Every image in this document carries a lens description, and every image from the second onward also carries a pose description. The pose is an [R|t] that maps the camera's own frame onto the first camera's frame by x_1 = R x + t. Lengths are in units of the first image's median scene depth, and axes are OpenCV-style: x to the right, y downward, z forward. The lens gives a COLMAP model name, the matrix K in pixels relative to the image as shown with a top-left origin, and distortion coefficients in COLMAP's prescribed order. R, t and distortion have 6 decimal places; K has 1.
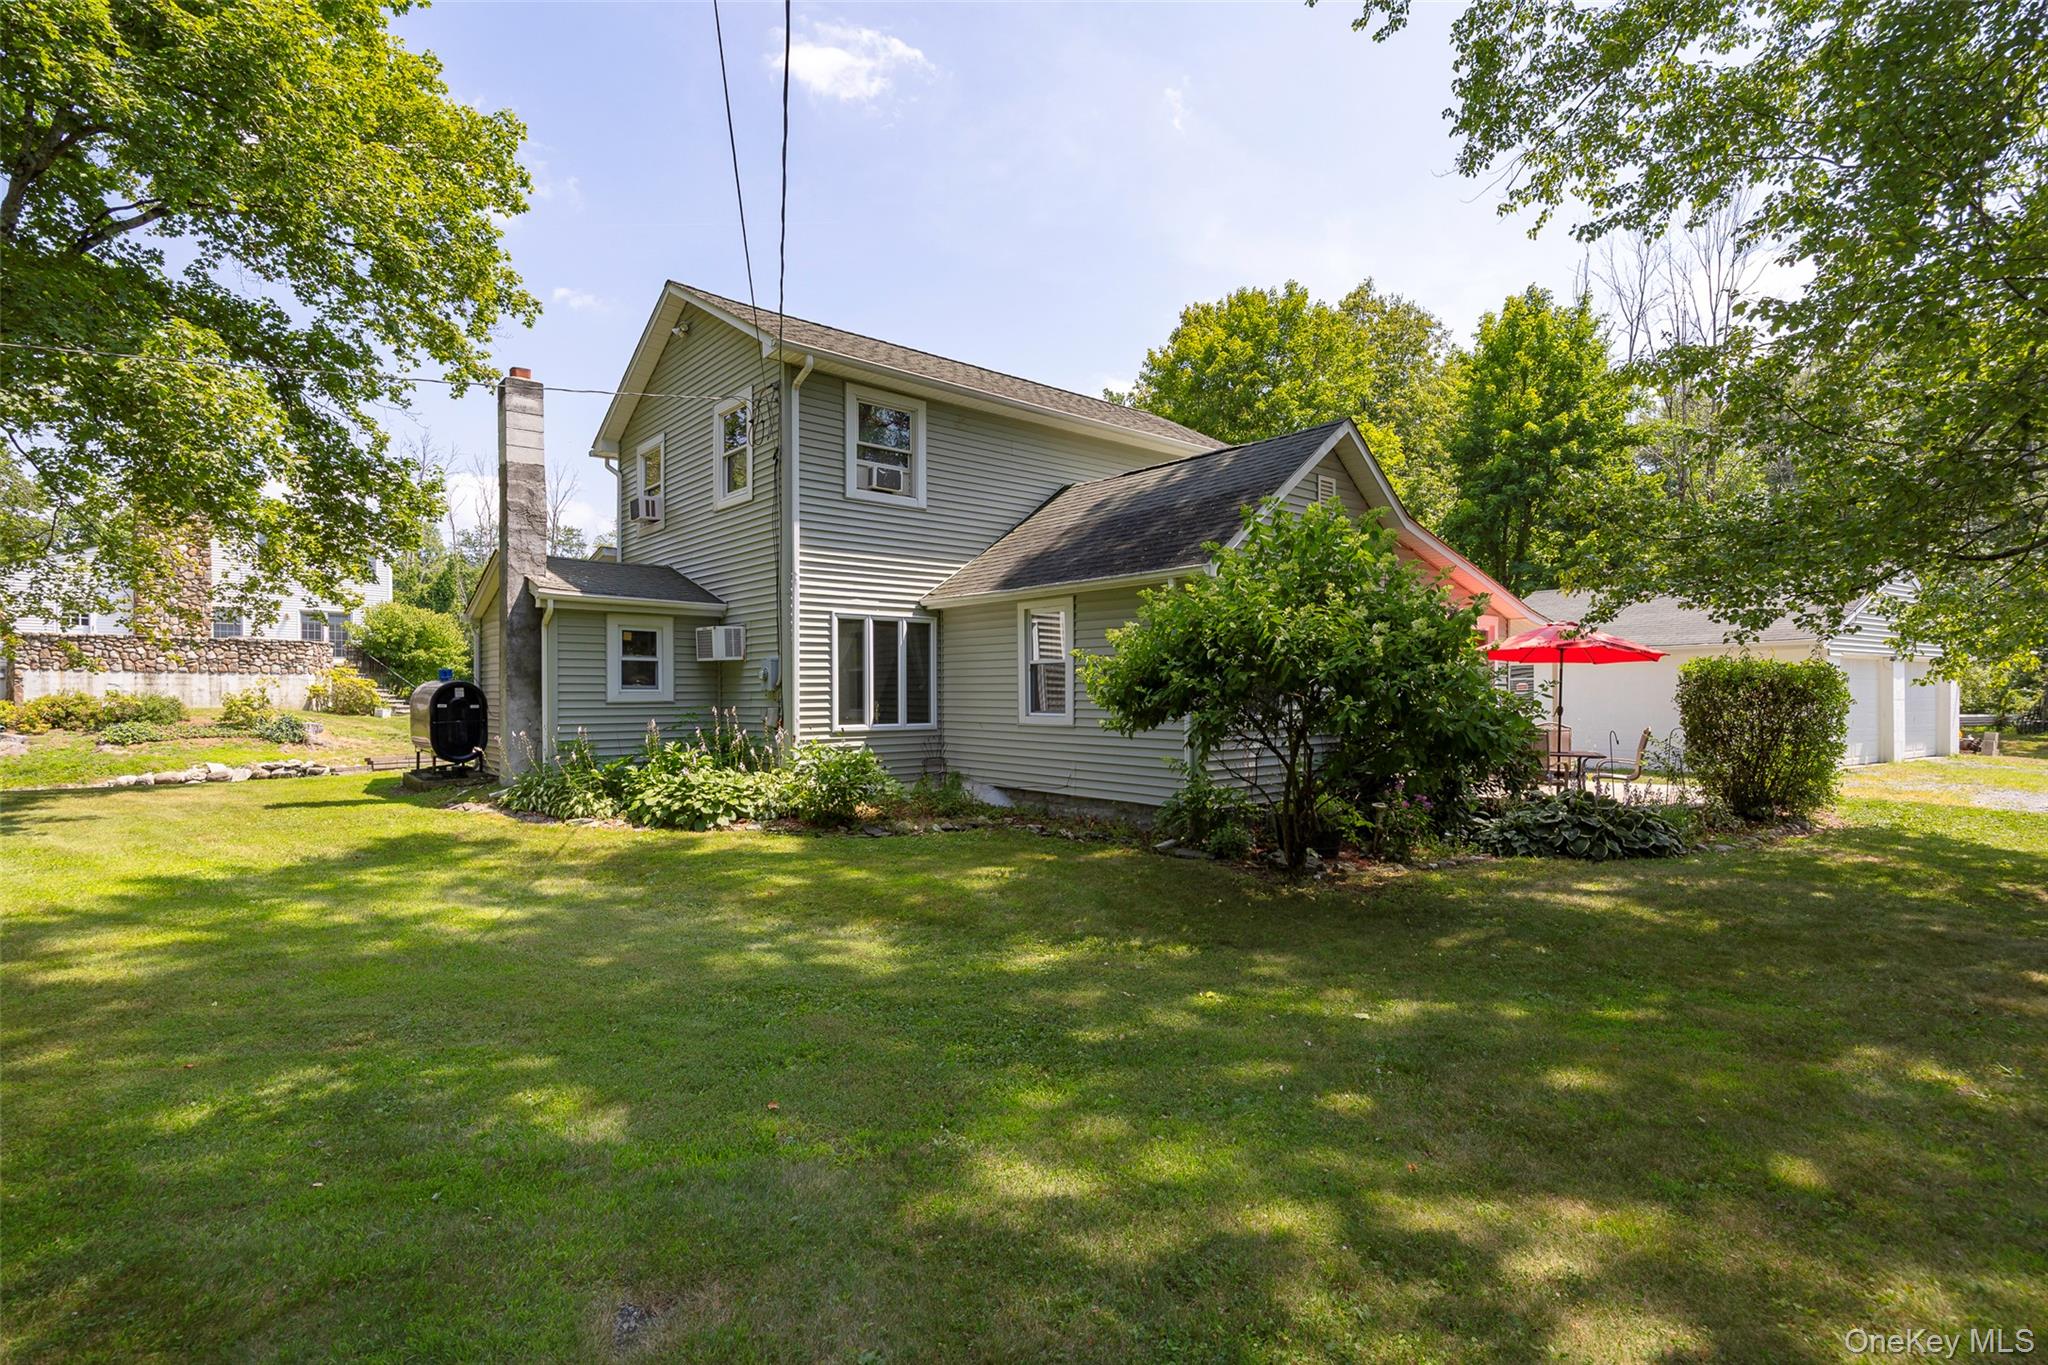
lens RADIAL K [[983.9, 0, 961.5], [0, 983.9, 693.4], [0, 0, 1]] dist [-0.025337, 0.001907]
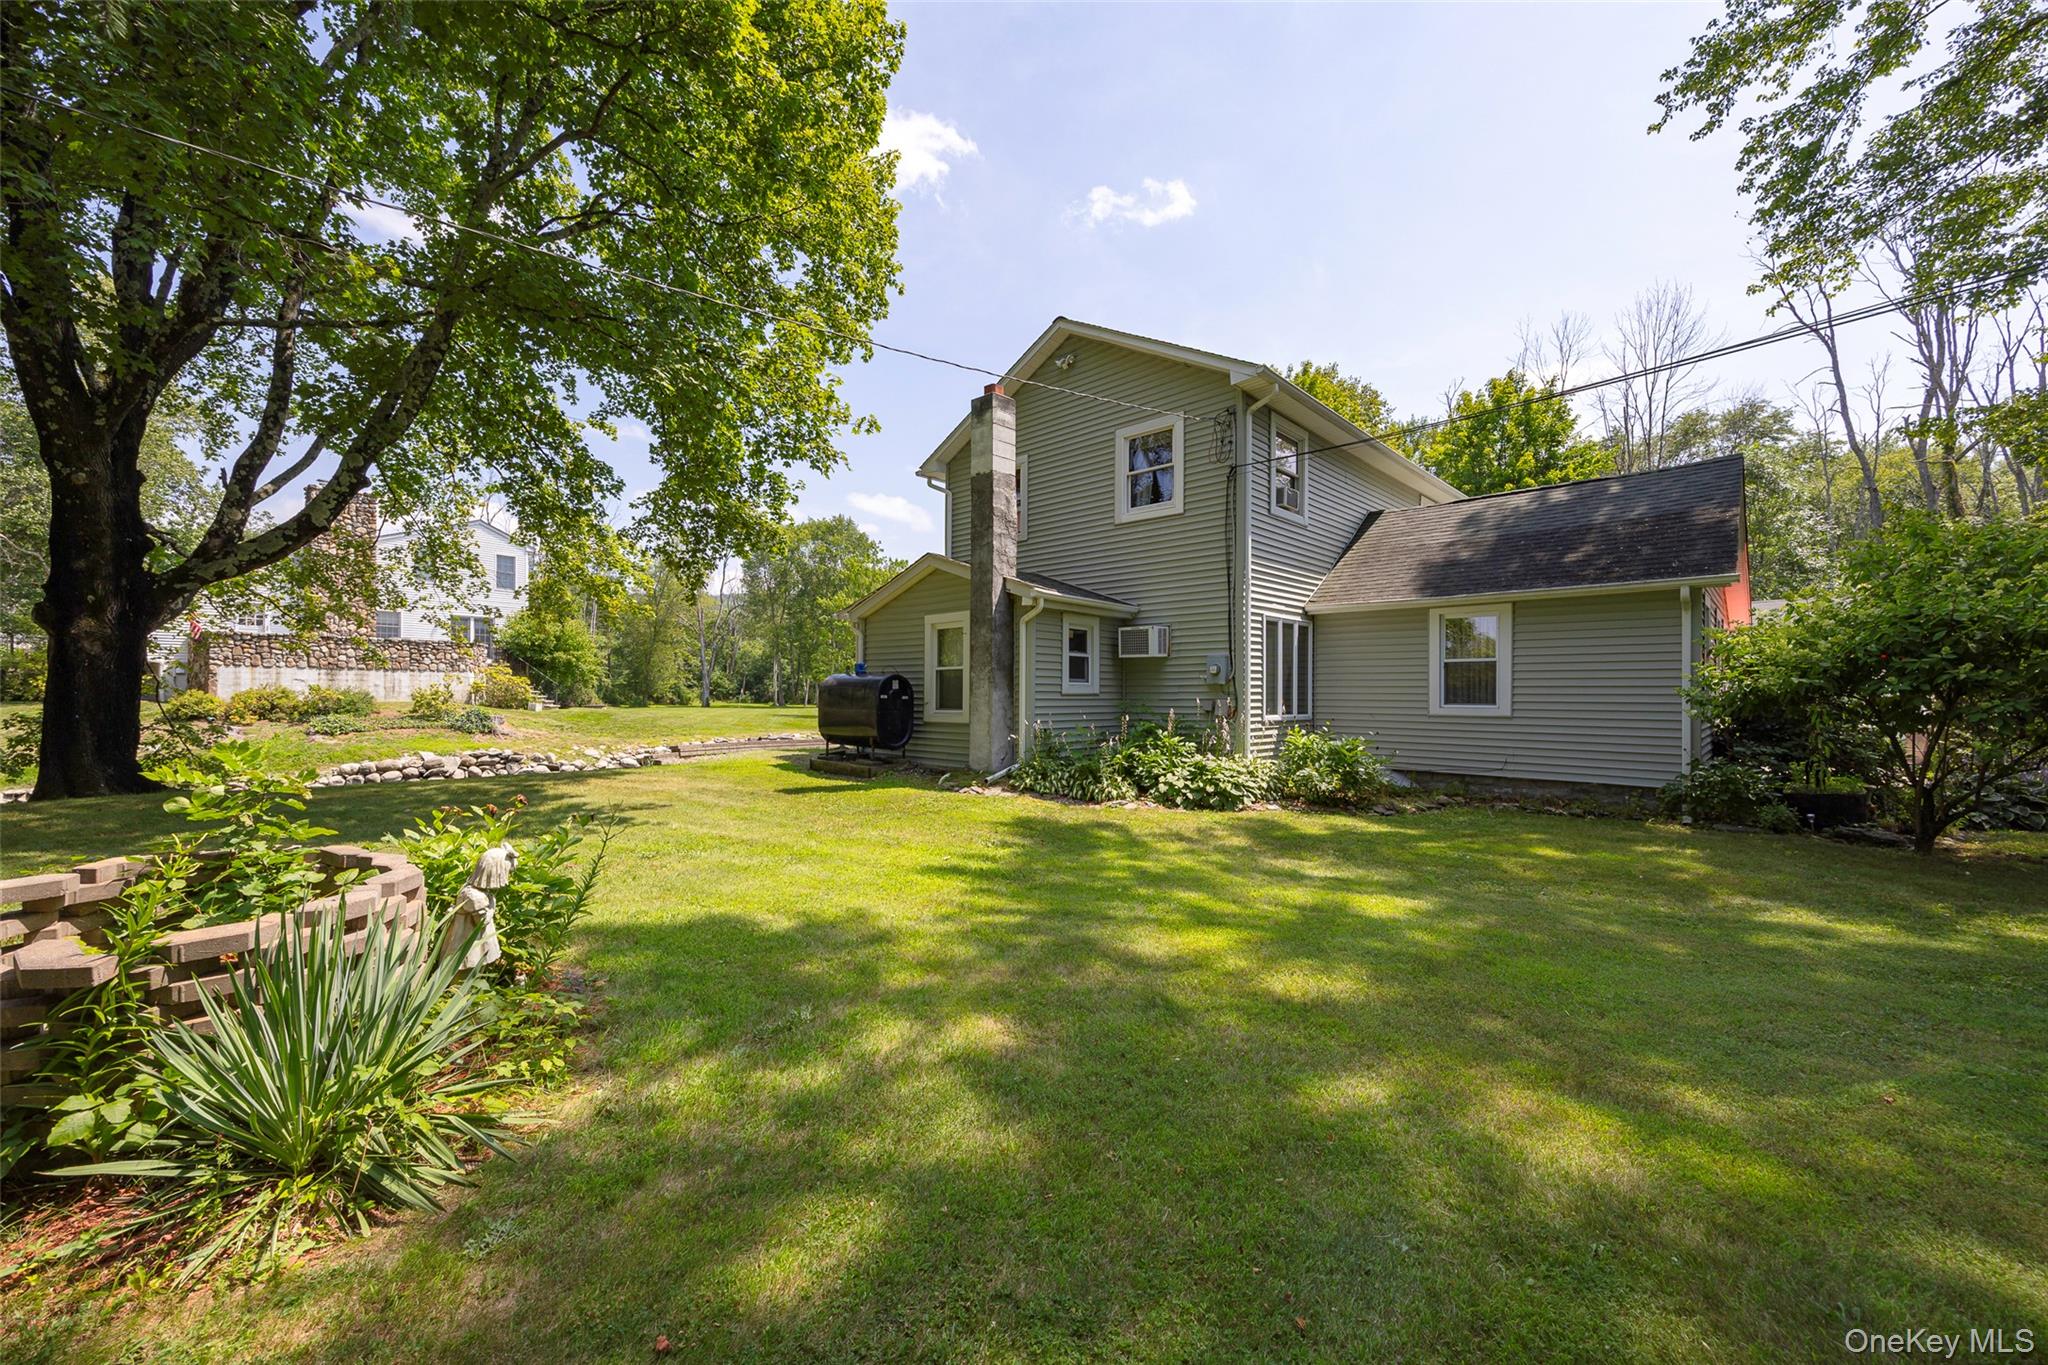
lens RADIAL K [[804.1, 0, 1028.3], [0, 804.1, 681.3], [0, 0, 1]] dist [-0.009771, 0.000134]
pose [[0.996363, 0.006339, 0.084970, -0.325781], [-0.005006, 0.999861, -0.015898, 0.006506], [-0.085059, 0.015414, 0.996257, 0.075646]]
